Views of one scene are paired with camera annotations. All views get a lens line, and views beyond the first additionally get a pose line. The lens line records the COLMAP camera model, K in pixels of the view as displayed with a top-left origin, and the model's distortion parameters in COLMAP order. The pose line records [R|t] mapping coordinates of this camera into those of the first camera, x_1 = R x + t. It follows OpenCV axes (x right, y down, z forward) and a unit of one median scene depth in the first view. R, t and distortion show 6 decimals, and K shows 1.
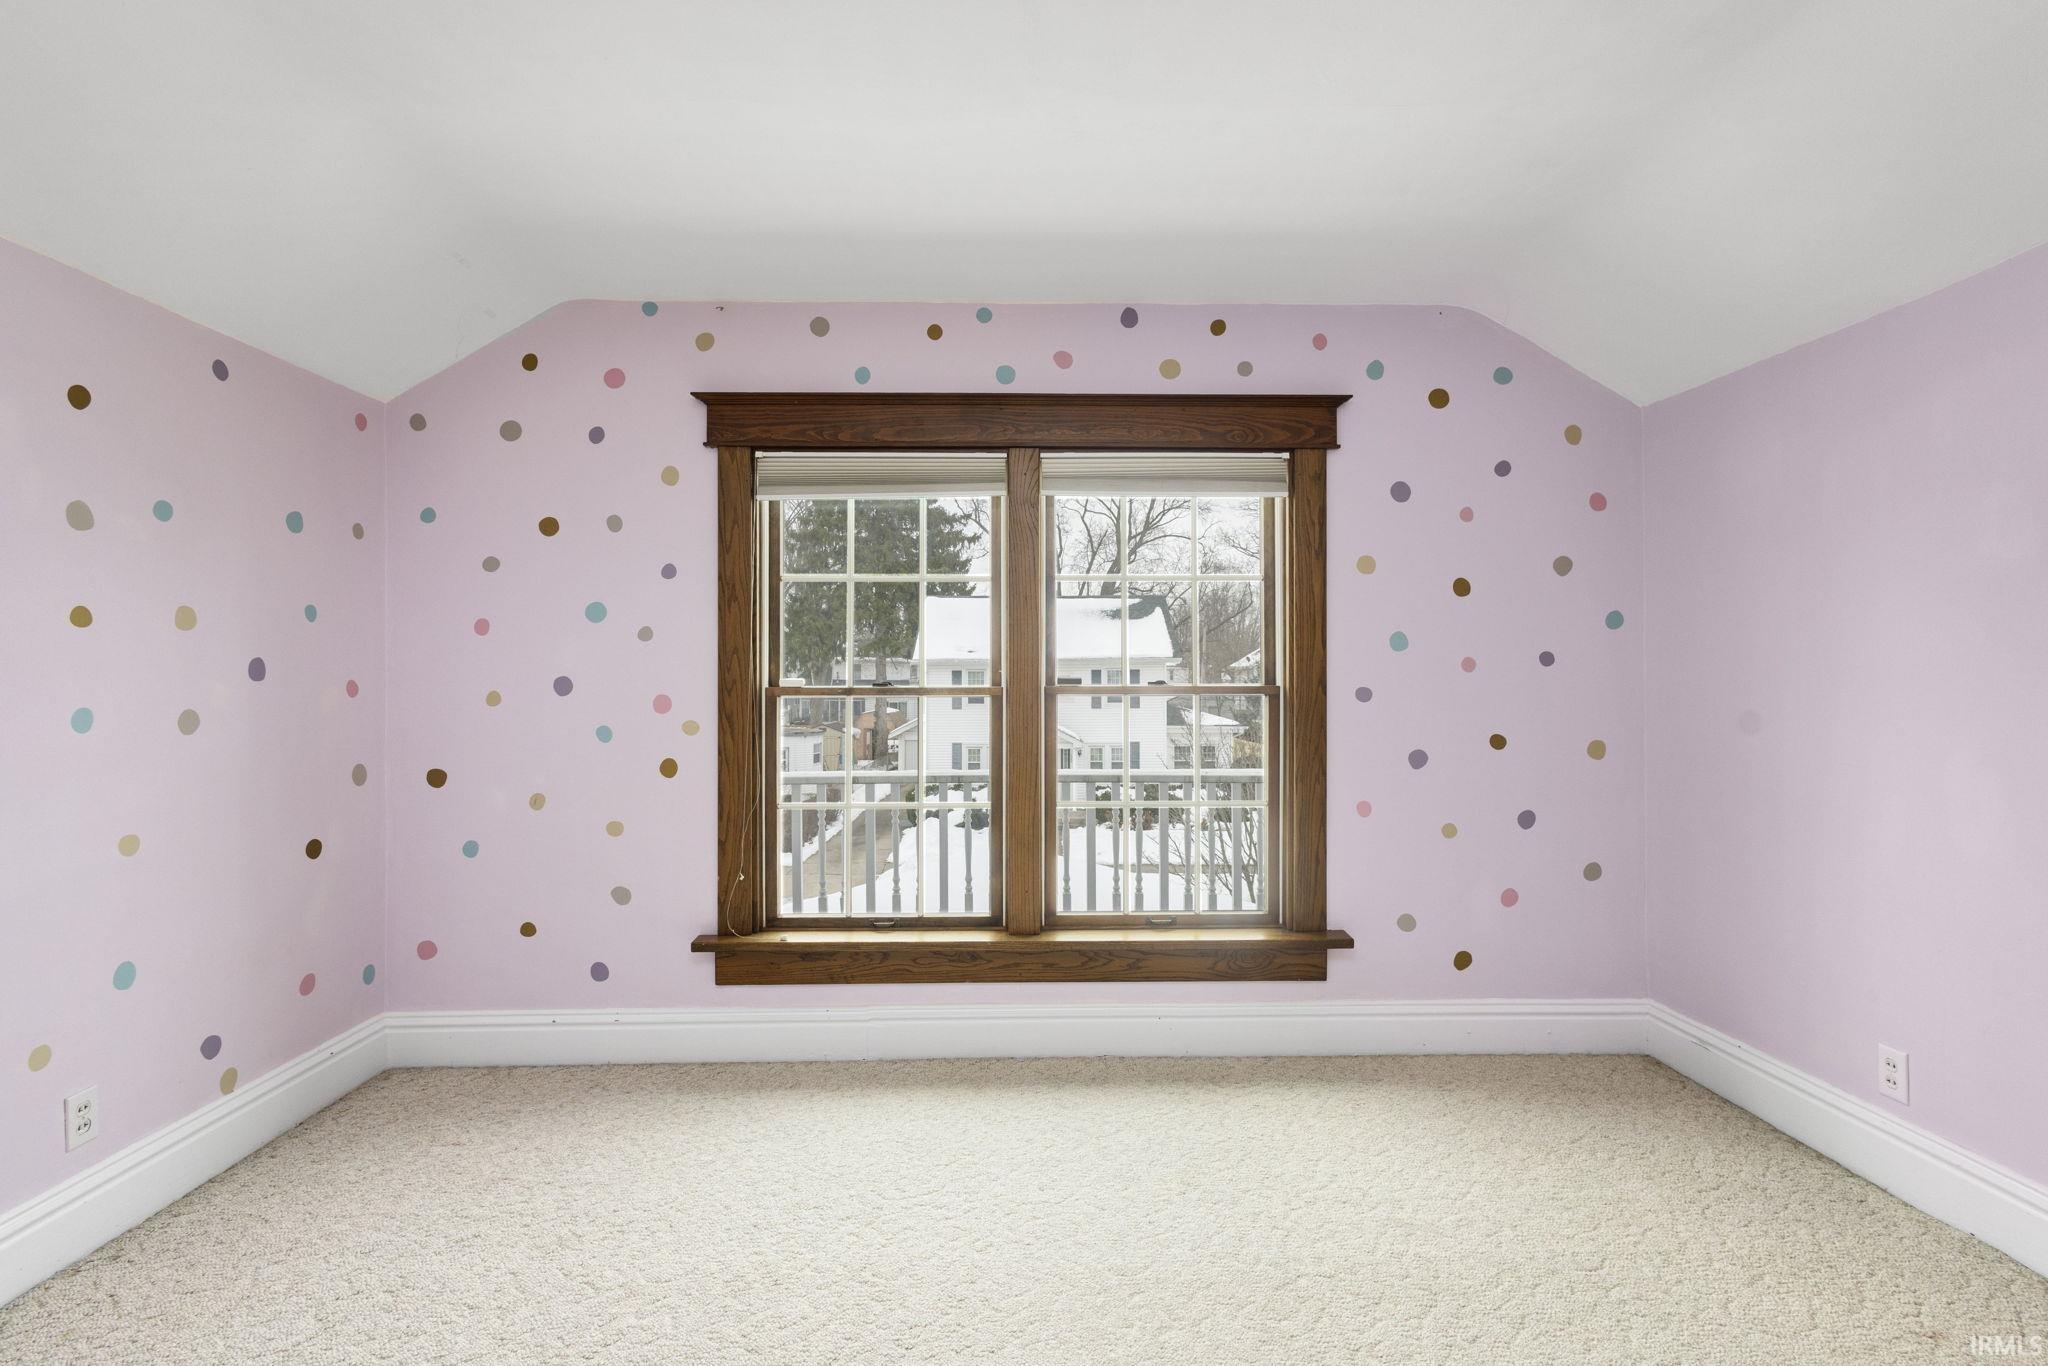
lens RADIAL K [[973.9, 0, 1035.4], [0, 973.9, 678.0], [0, 0, 1]] dist [0.009641, -0.000925]
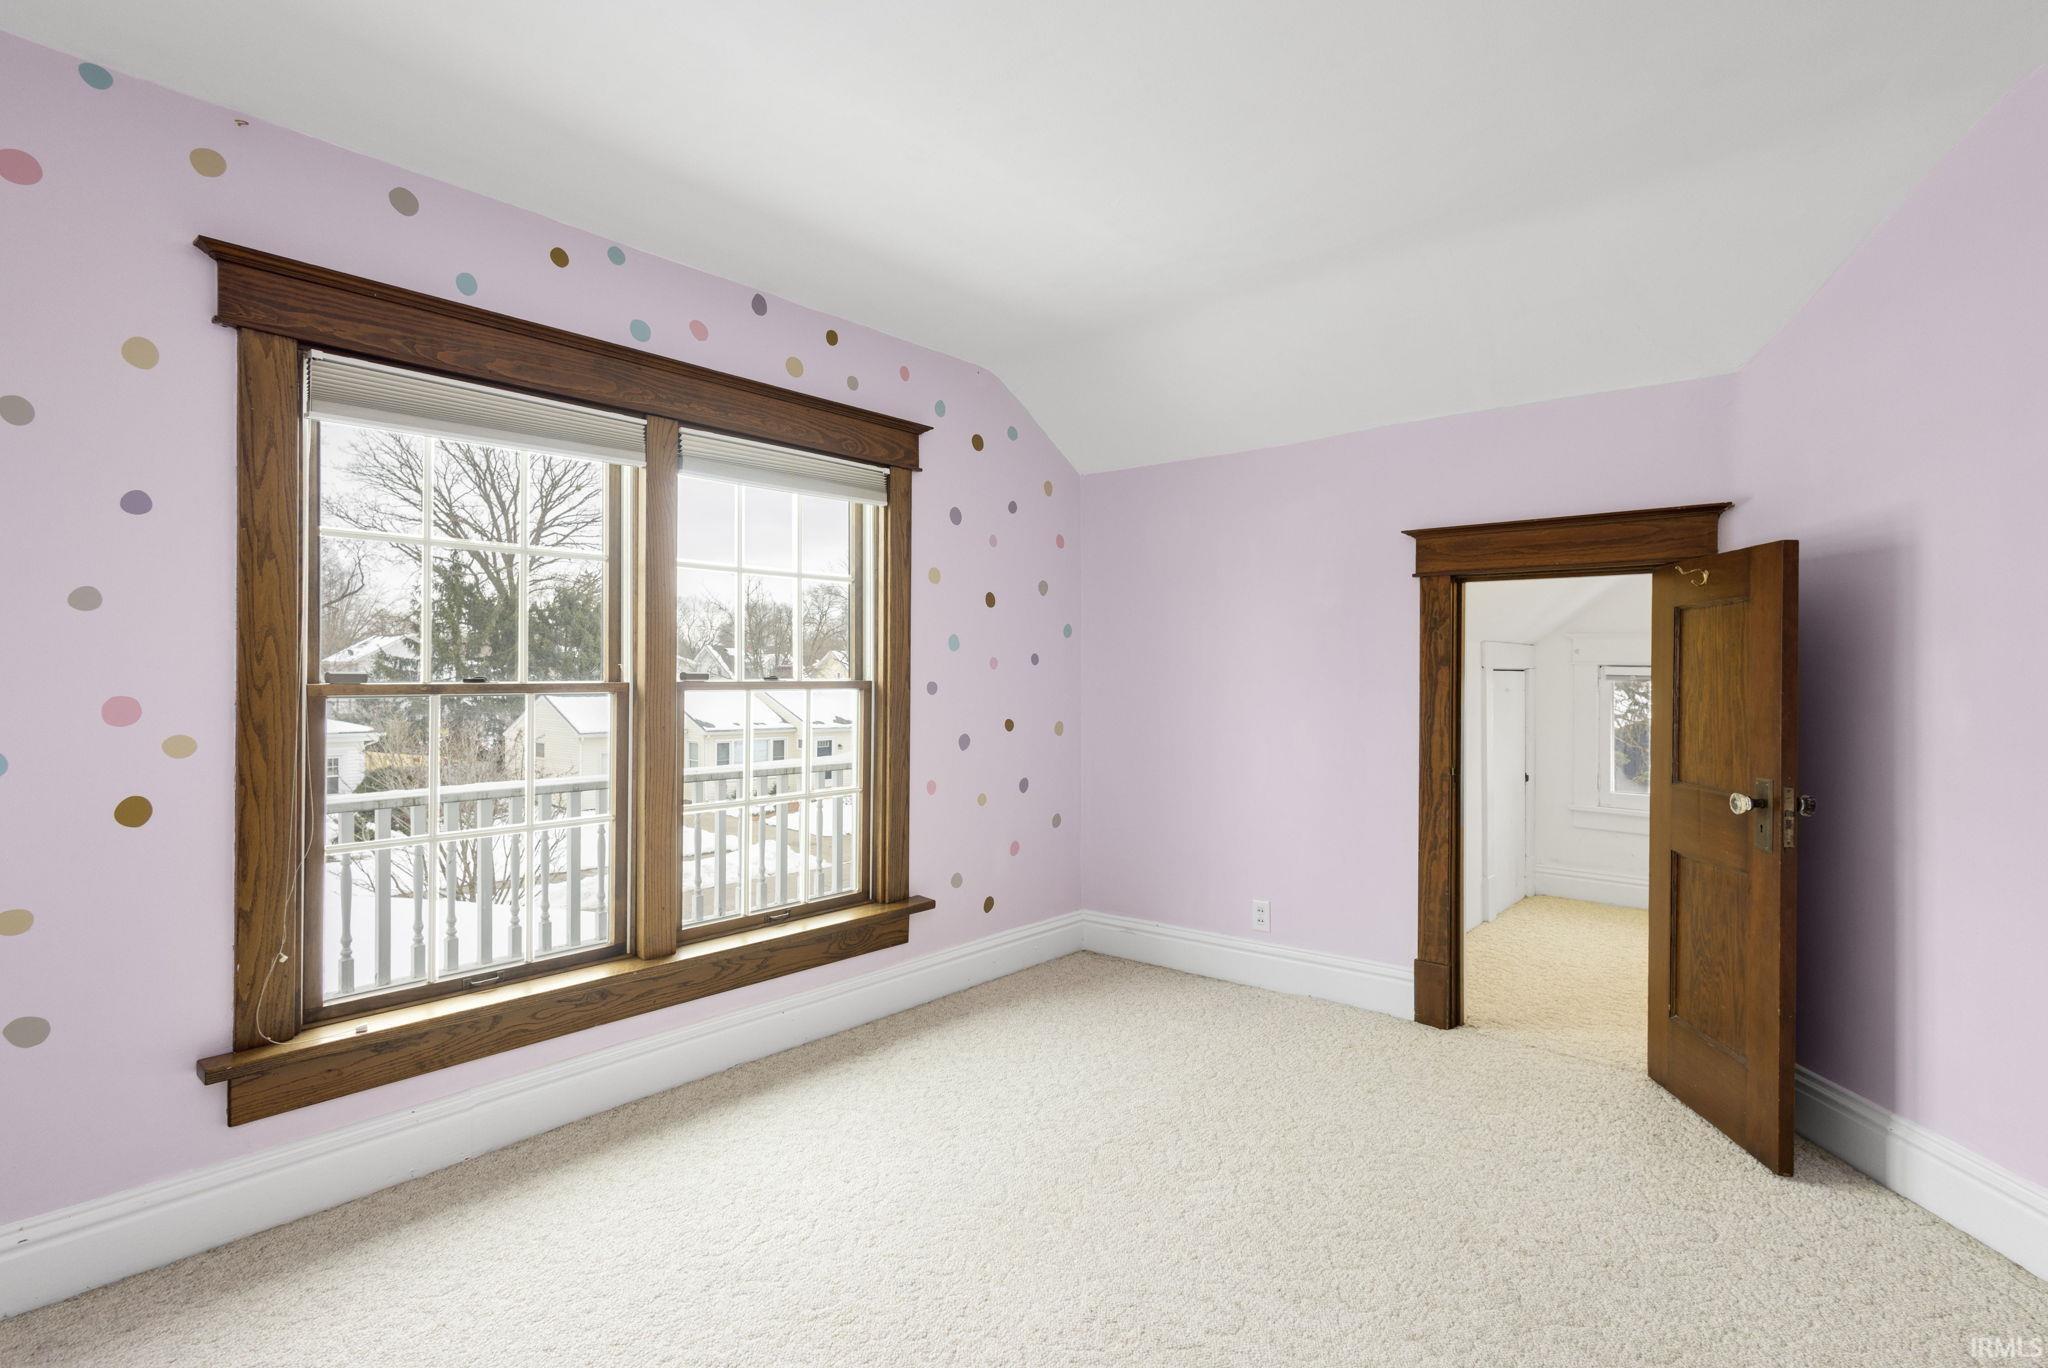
lens RADIAL K [[973.9, 0, 1039.6], [0, 973.9, 679.2], [0, 0, 1]] dist [0.009641, -0.000925]
pose [[0.678425, -0.000995, 0.734669, -0.438933], [-0.001113, 0.999997, 0.002382, 0.003838], [-0.734669, -0.002433, 0.678422, 0.129487]]
